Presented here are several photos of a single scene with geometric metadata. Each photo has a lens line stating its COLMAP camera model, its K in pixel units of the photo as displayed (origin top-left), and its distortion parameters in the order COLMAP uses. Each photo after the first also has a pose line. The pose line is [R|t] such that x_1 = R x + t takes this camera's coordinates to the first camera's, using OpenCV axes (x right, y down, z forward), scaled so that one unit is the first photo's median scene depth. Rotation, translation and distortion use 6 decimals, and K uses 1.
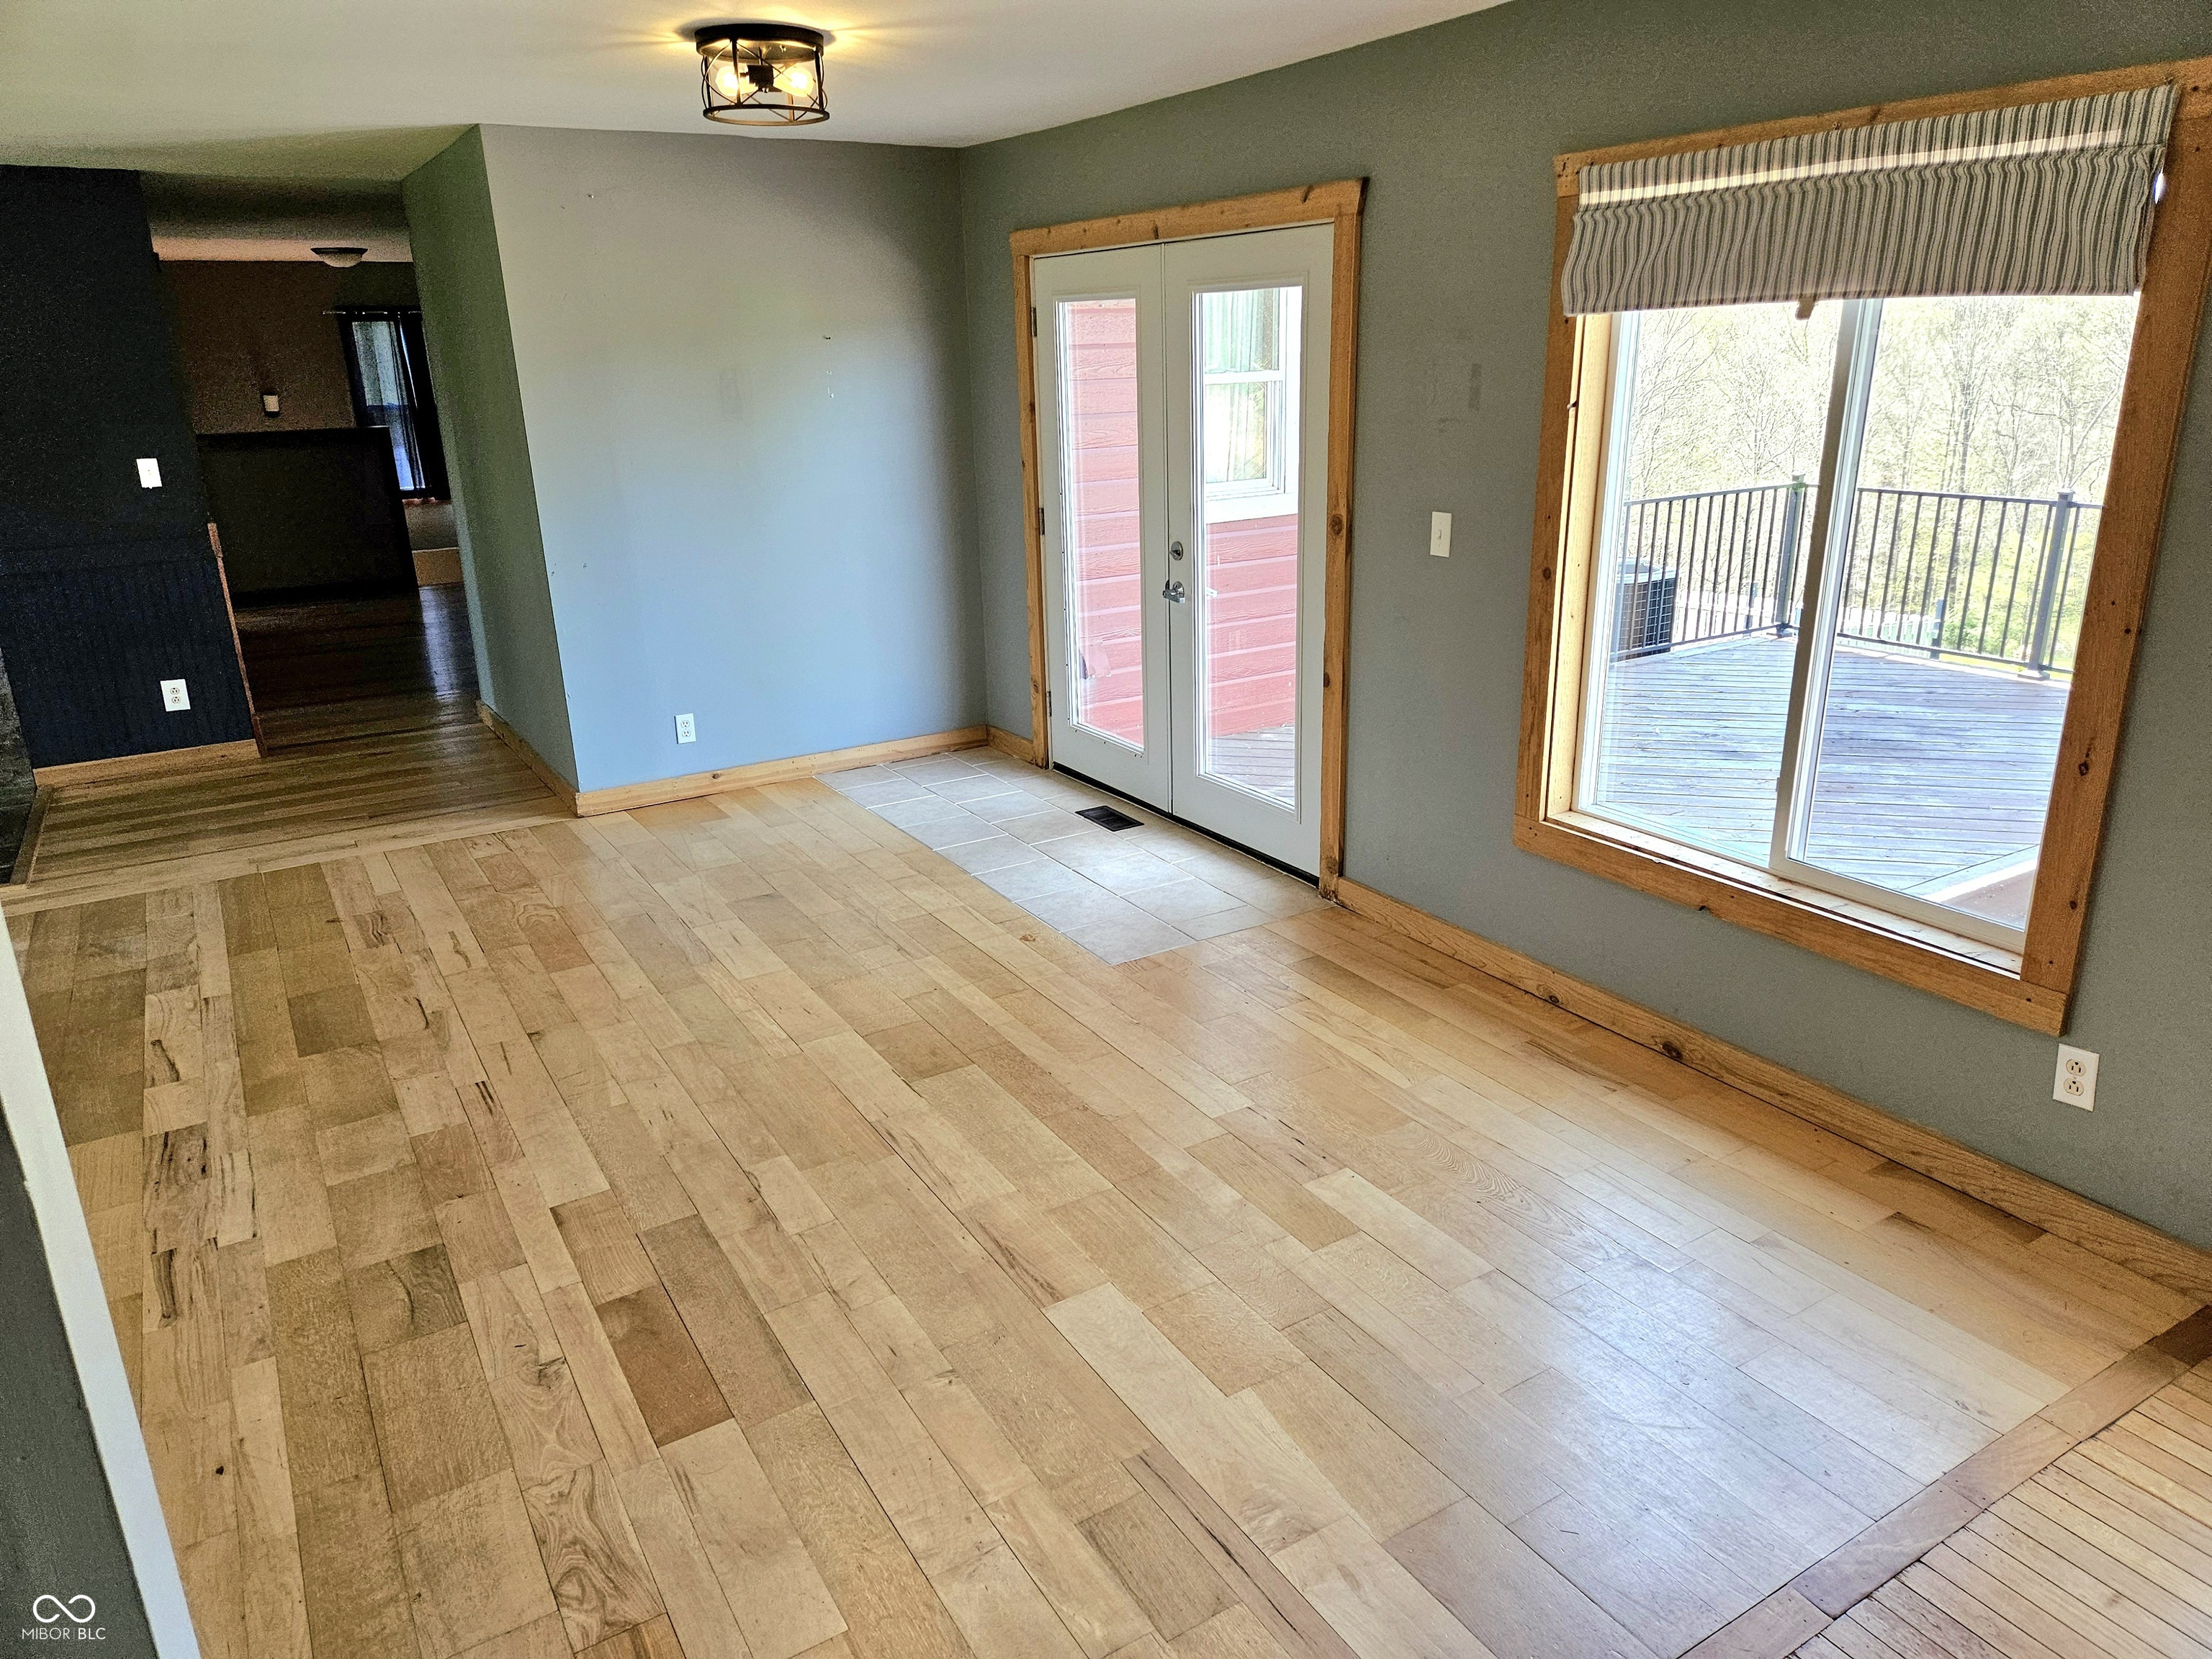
lens RADIAL K [[1482.5, 0, 1106.0], [0, 1482.5, 829.5], [0, 0, 1]] dist [0.083644, -0.076694]
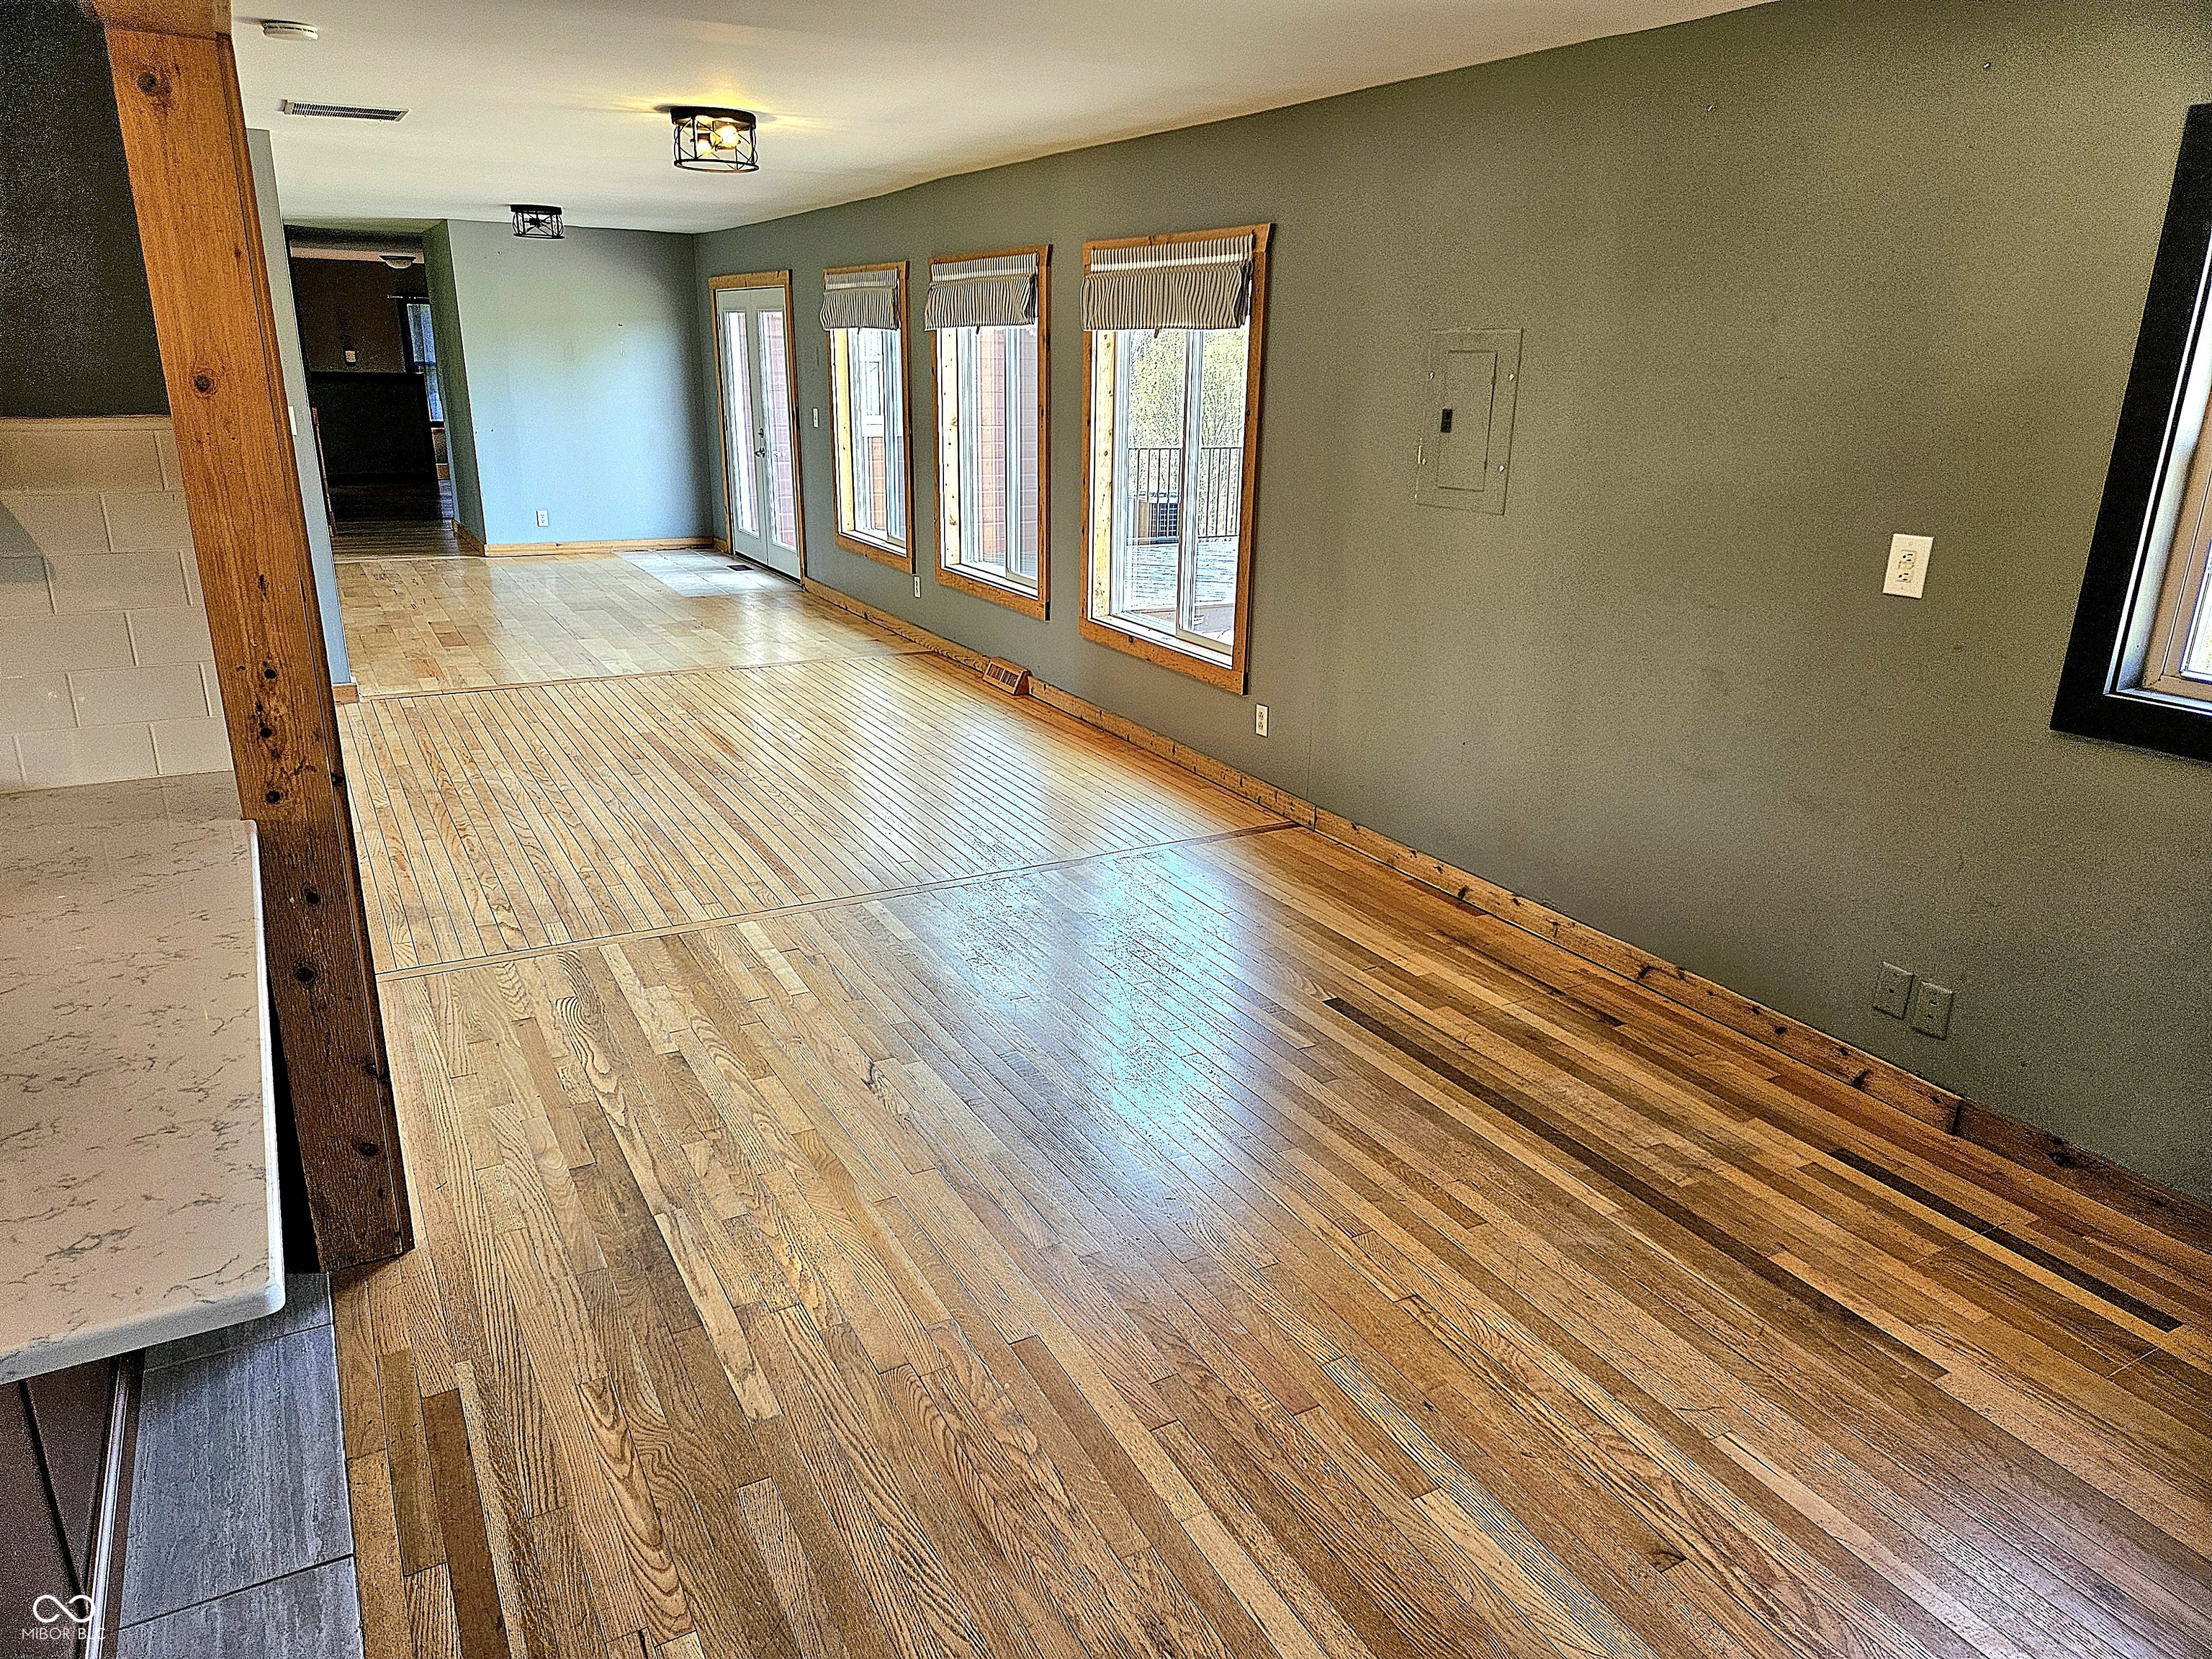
lens RADIAL K [[1482.5, 0, 1106.0], [0, 1482.5, 829.5], [0, 0, 1]] dist [0.083644, -0.076694]
pose [[0.997846, 0.058211, -0.030240, 0.529822], [-0.058409, 0.998276, -0.005698, 0.300751], [0.029856, 0.007452, 0.999526, -0.929113]]
